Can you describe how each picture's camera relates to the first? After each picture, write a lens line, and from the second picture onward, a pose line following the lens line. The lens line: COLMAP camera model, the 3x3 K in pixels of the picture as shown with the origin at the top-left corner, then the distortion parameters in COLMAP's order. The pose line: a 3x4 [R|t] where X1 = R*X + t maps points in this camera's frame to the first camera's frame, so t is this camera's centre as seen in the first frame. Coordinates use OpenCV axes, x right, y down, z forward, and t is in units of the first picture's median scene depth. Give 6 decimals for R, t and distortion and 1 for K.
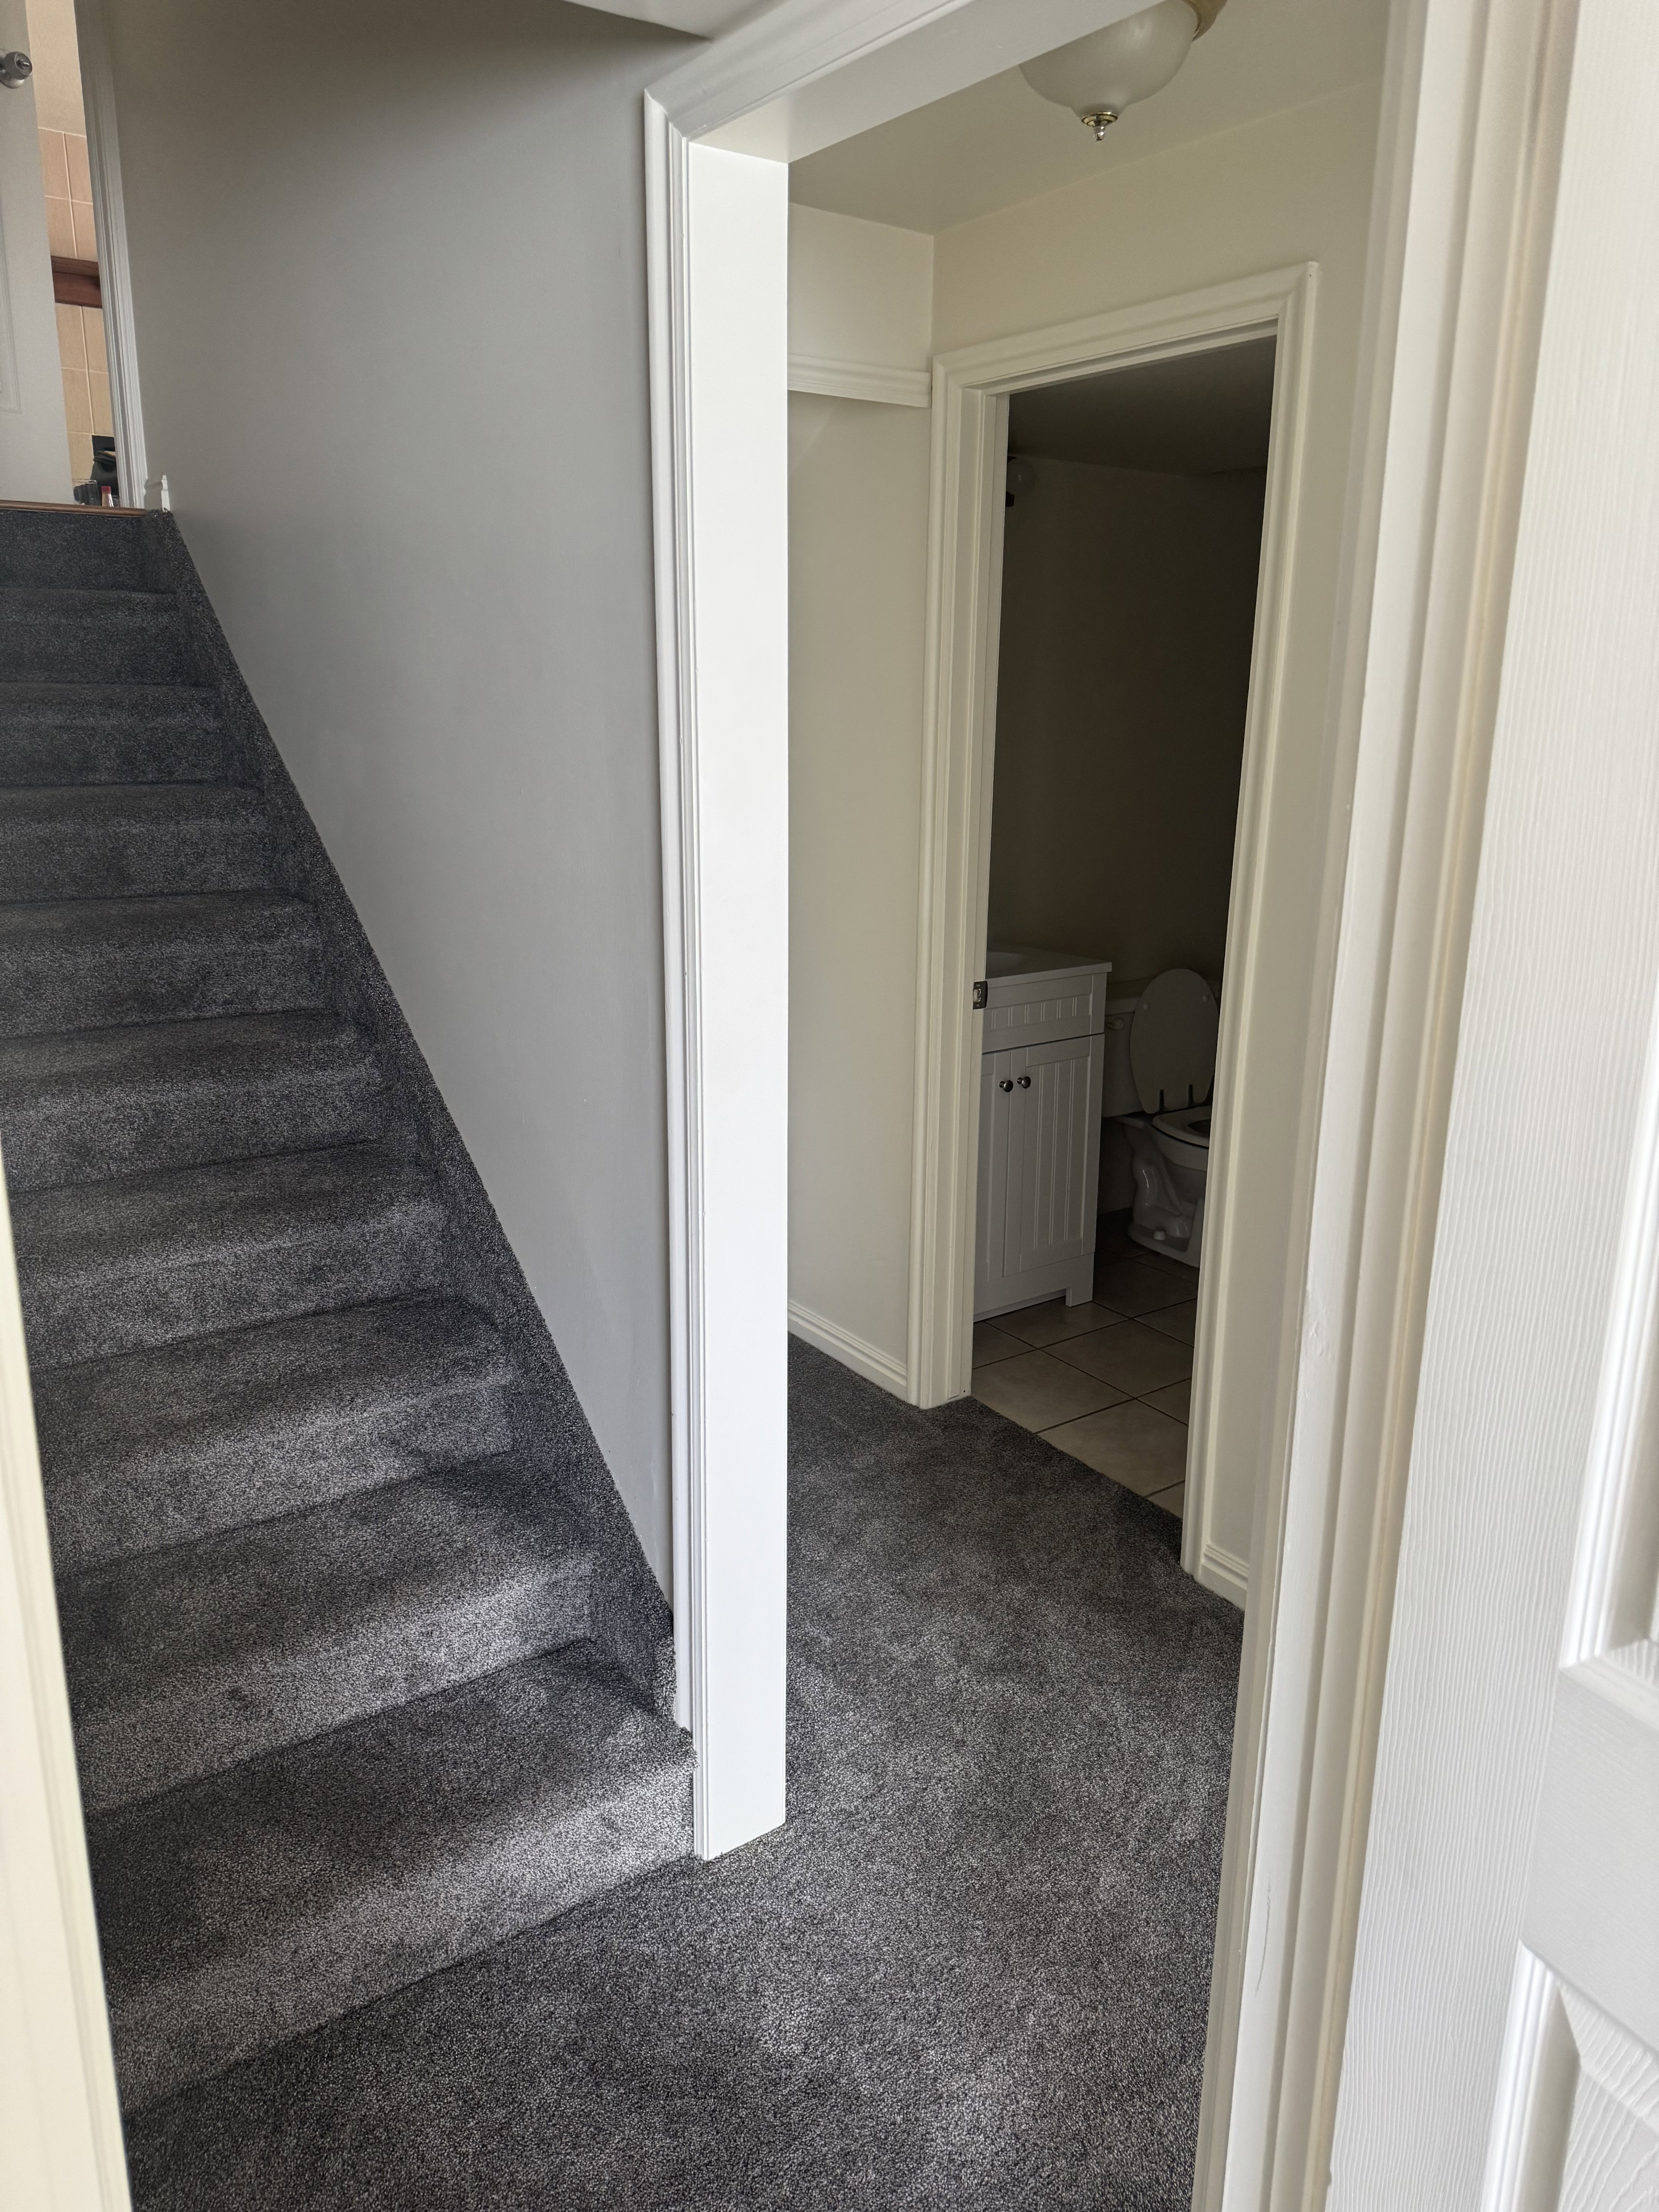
lens RADIAL K [[1568.0, 0, 827.2], [0, 1568.0, 1077.7], [0, 0, 1]] dist [0.069271, -0.094986]
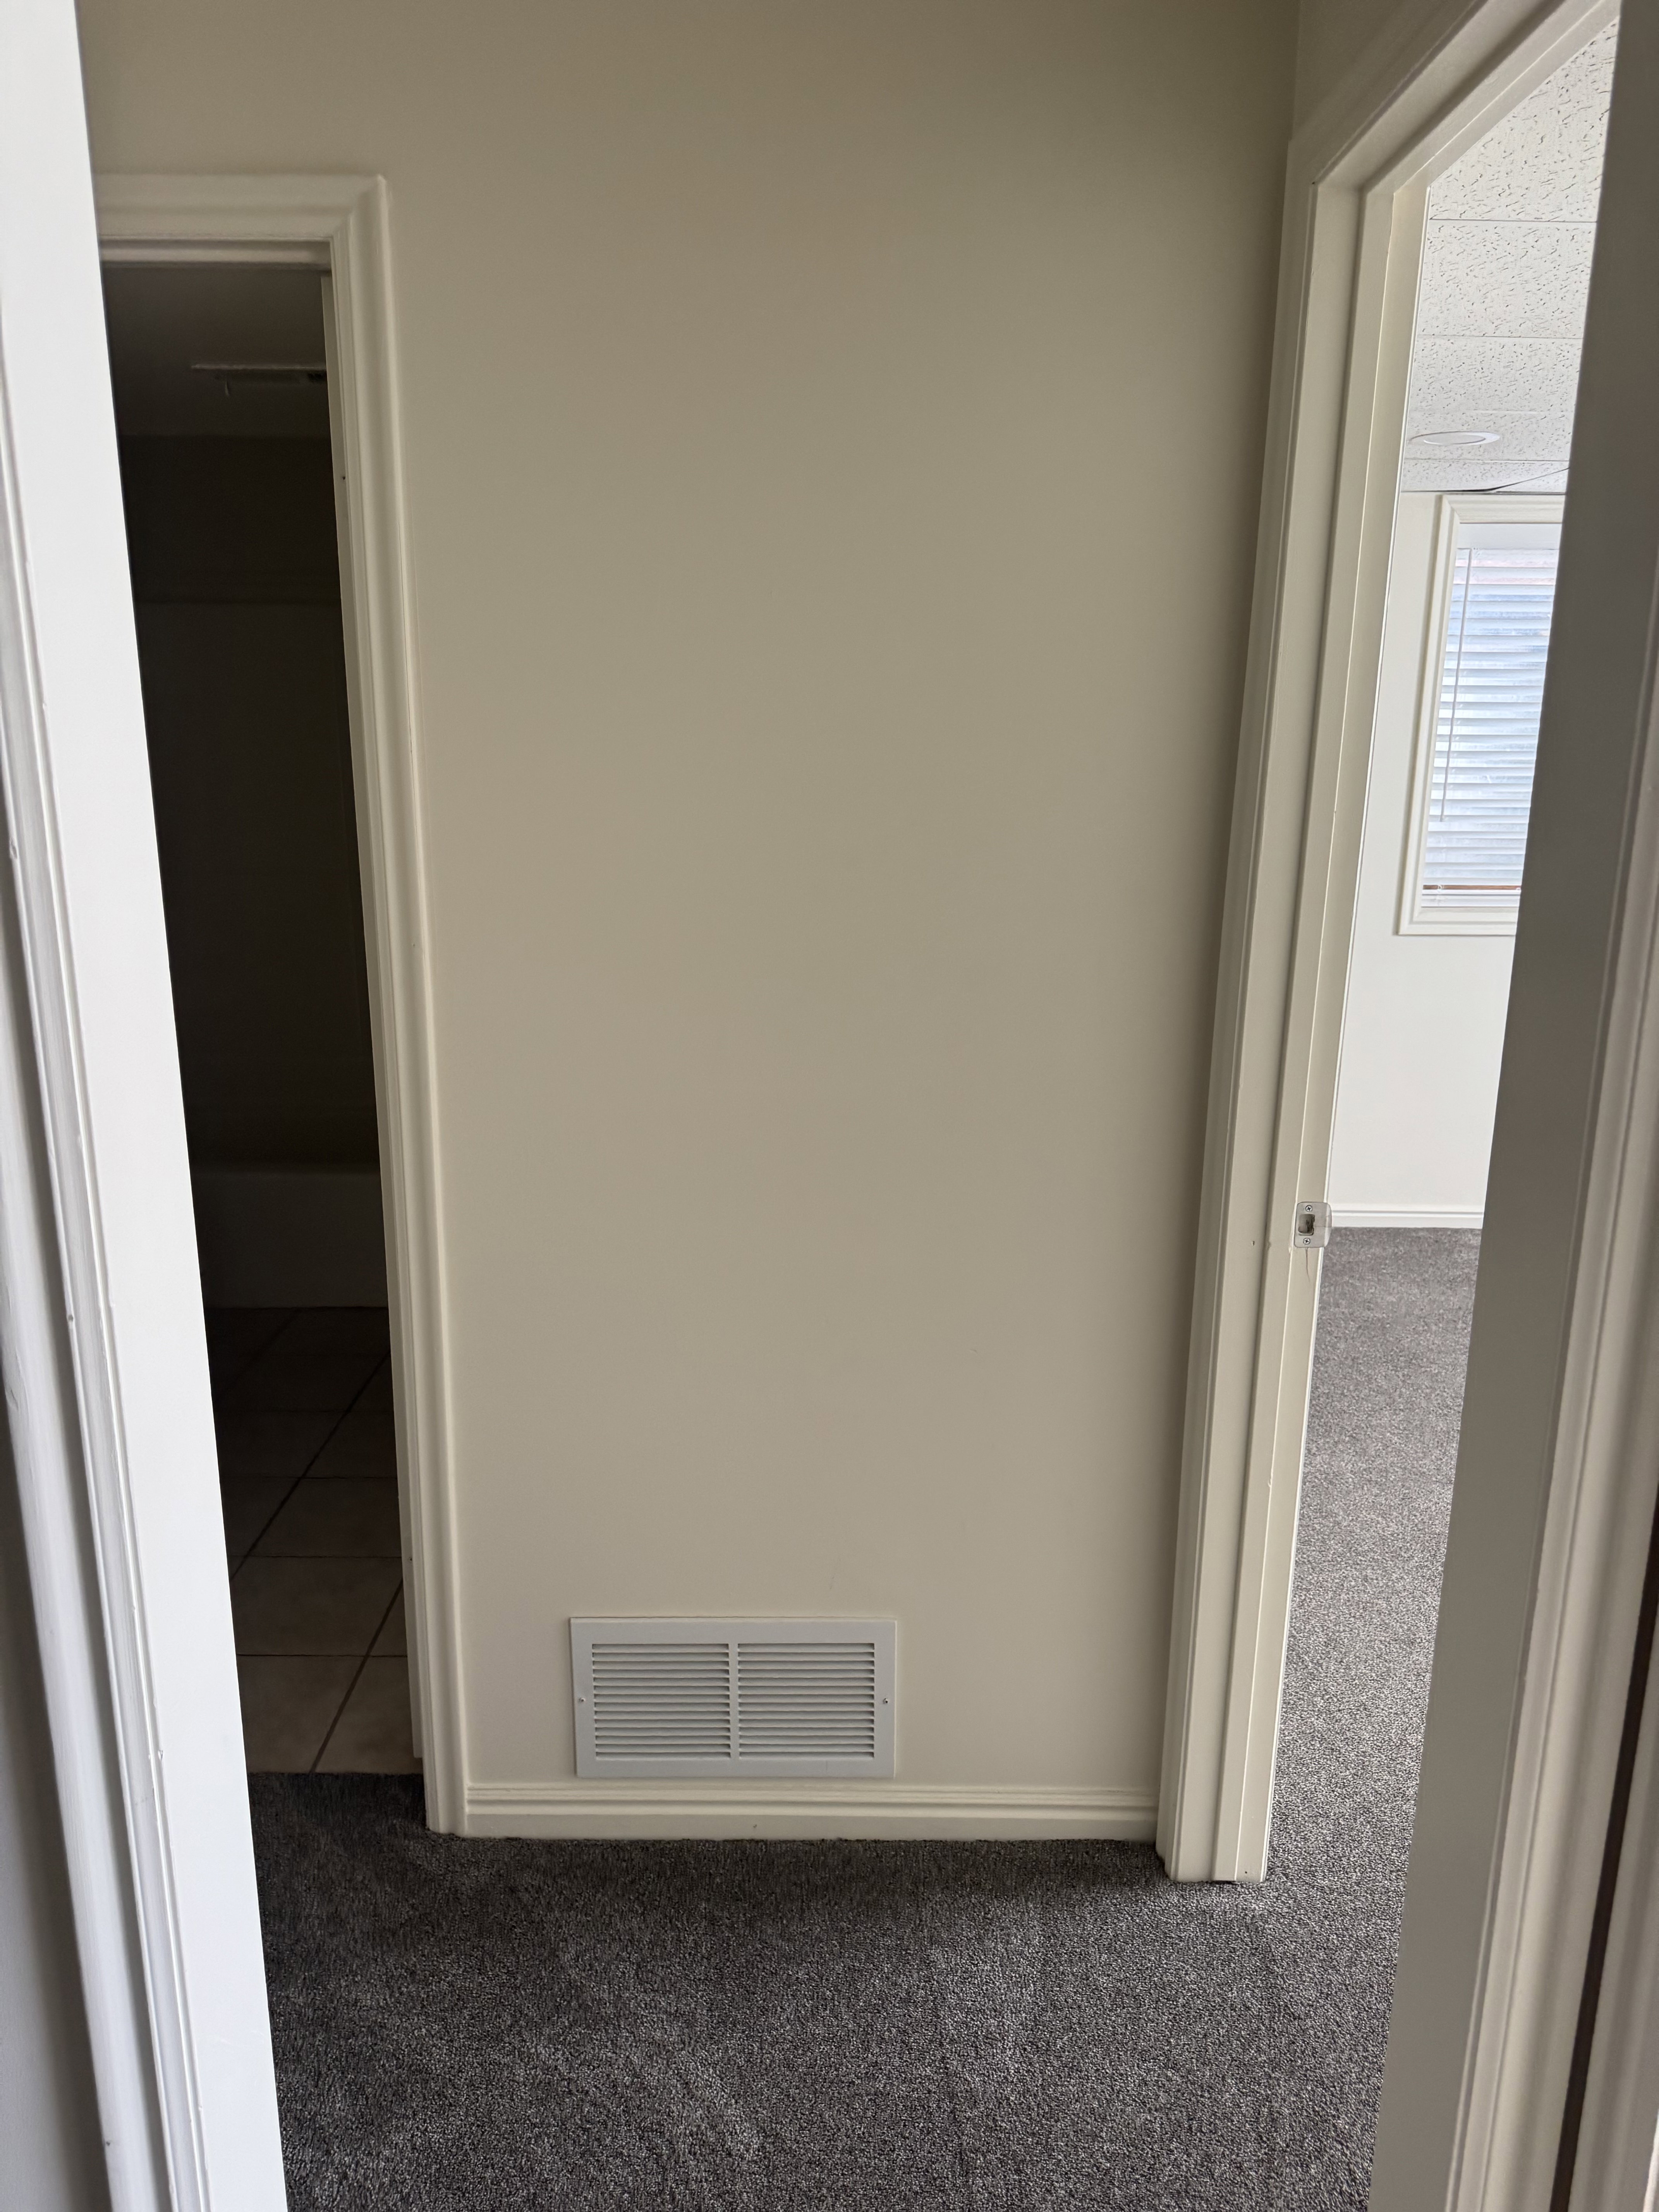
lens RADIAL K [[1568.0, 0, 828.1], [0, 1568.0, 1096.0], [0, 0, 1]] dist [0.069271, -0.094986]
pose [[0.576387, -0.195205, 0.793519, -0.259646], [0.196067, 0.975720, 0.097609, -0.103725], [-0.793307, 0.099322, 0.600666, 0.388208]]
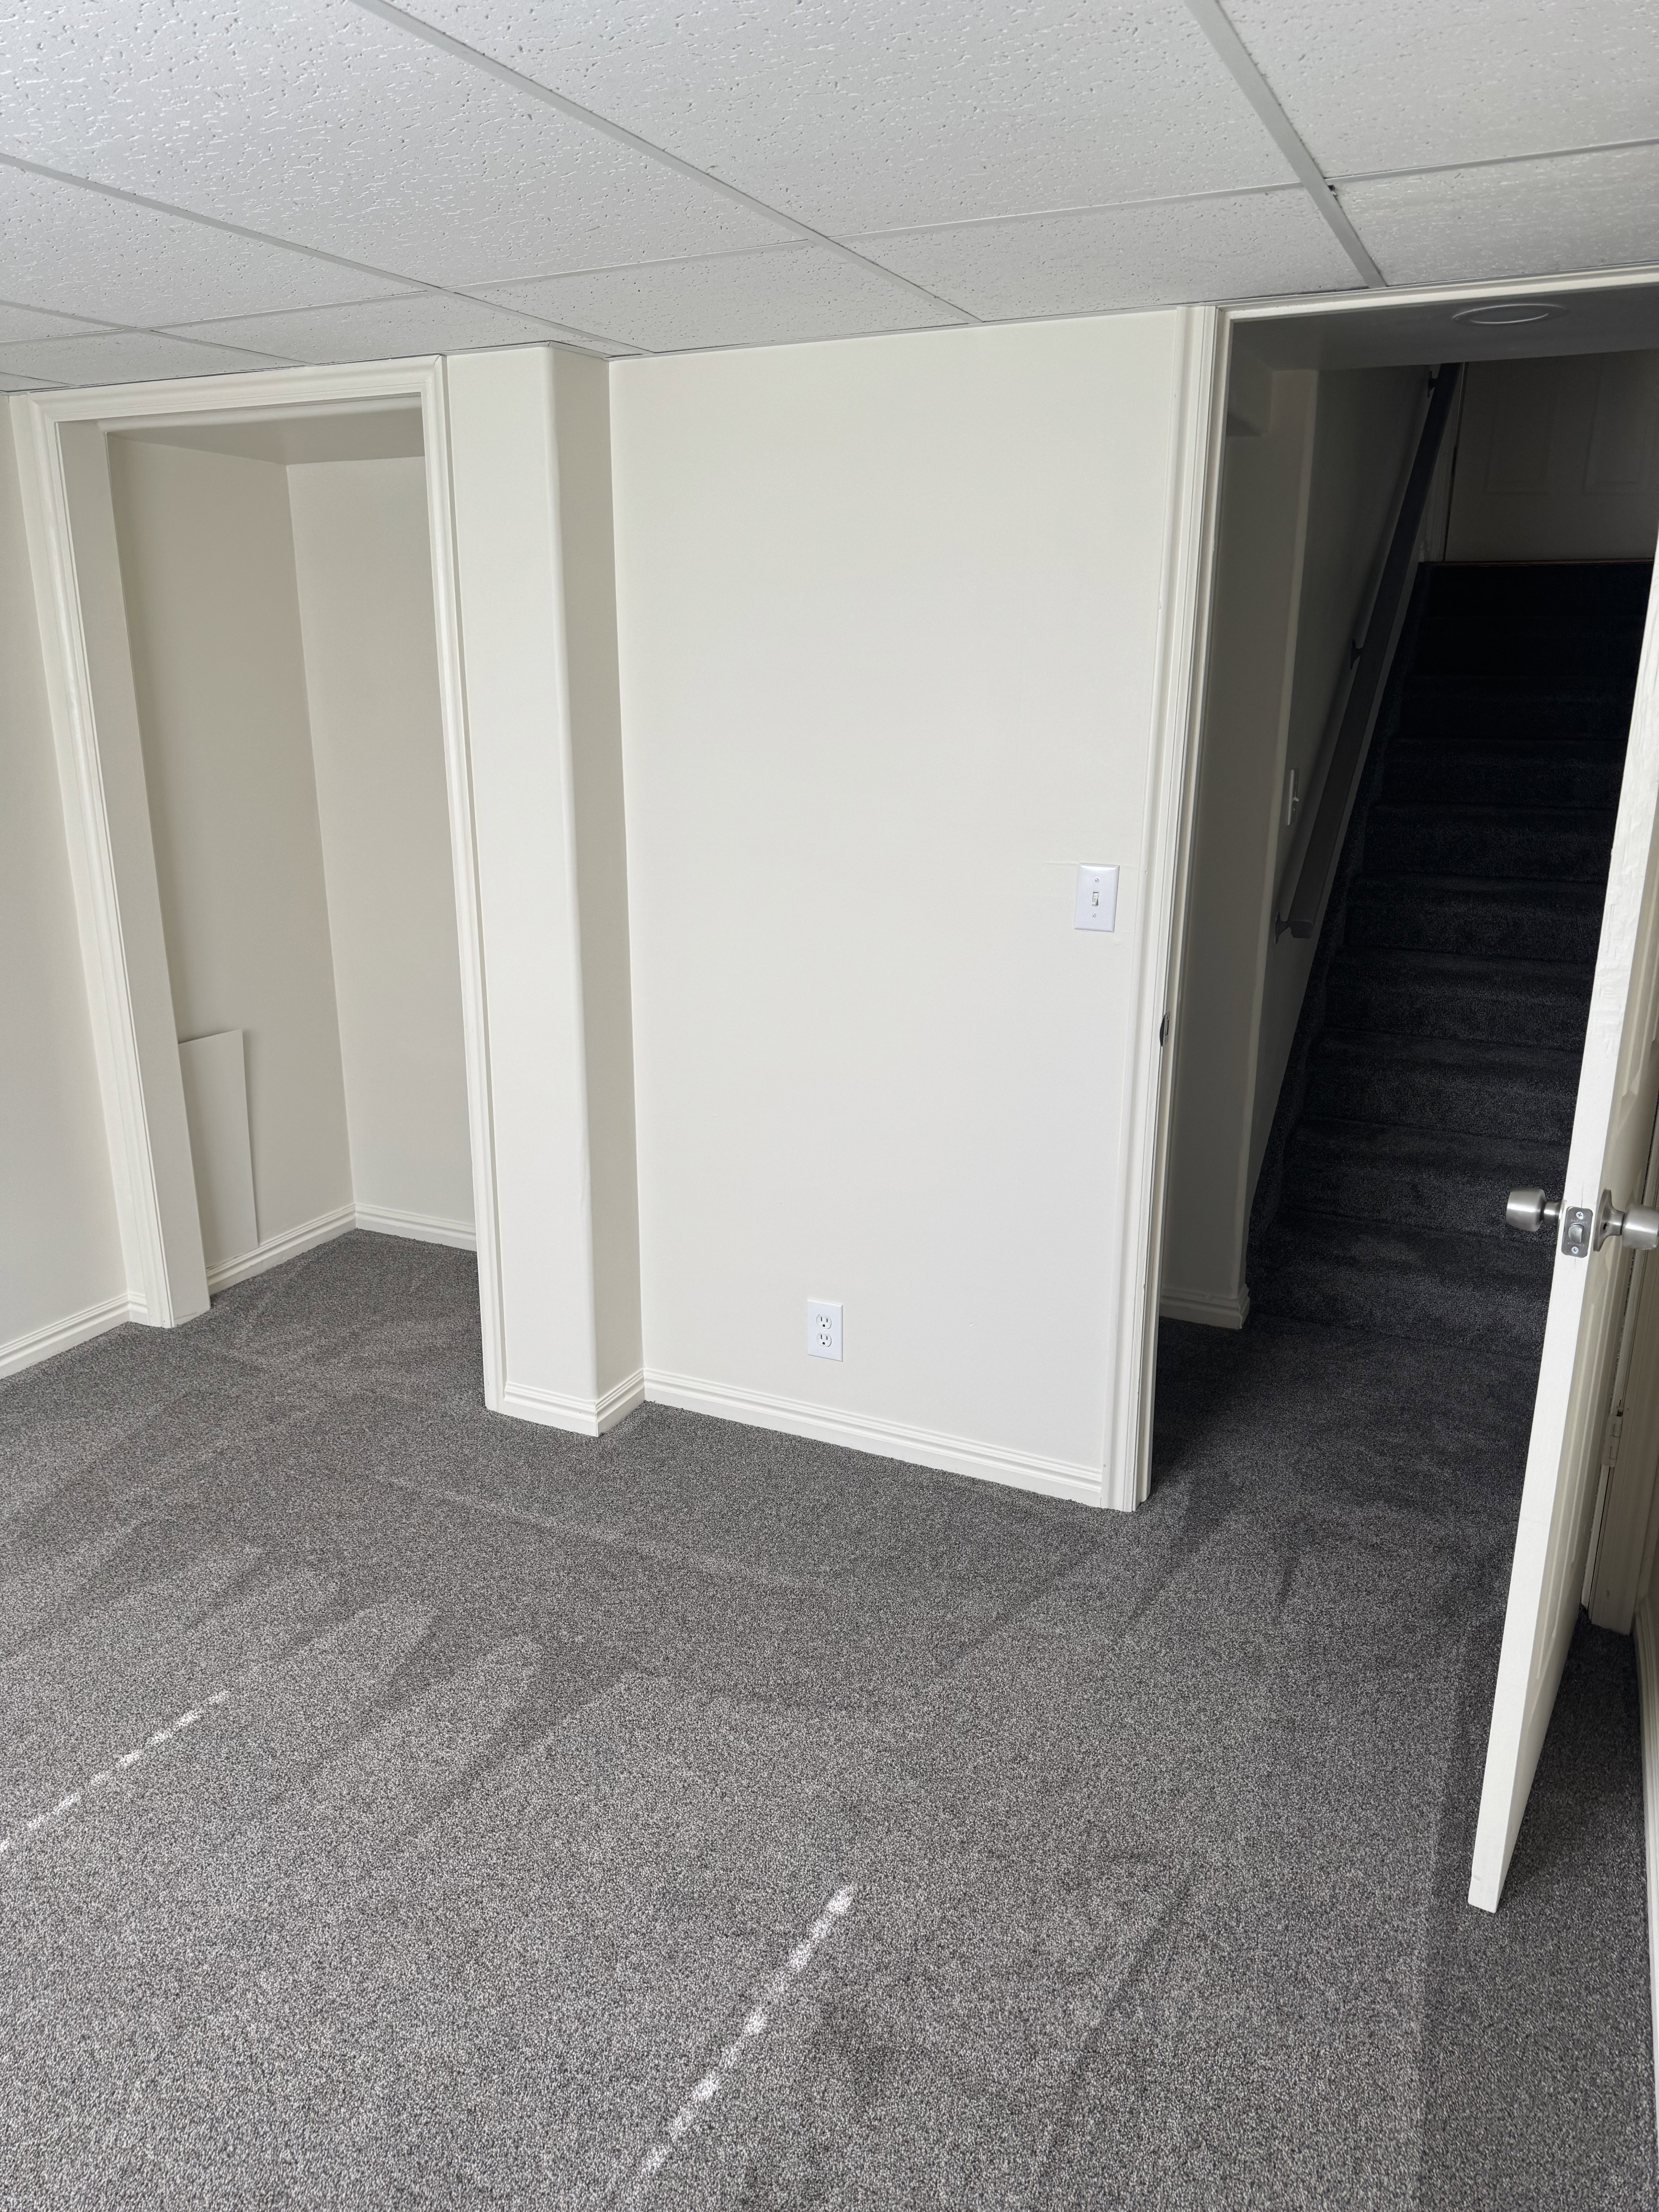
lens RADIAL K [[1568.0, 0, 811.5], [0, 1568.0, 1090.2], [0, 0, 1]] dist [0.069271, -0.094986]
pose [[0.488870, 0.226133, -0.842538, 0.752251], [-0.221594, 0.966329, 0.130781, 0.152594], [0.843743, 0.122766, 0.522519, -0.570658]]
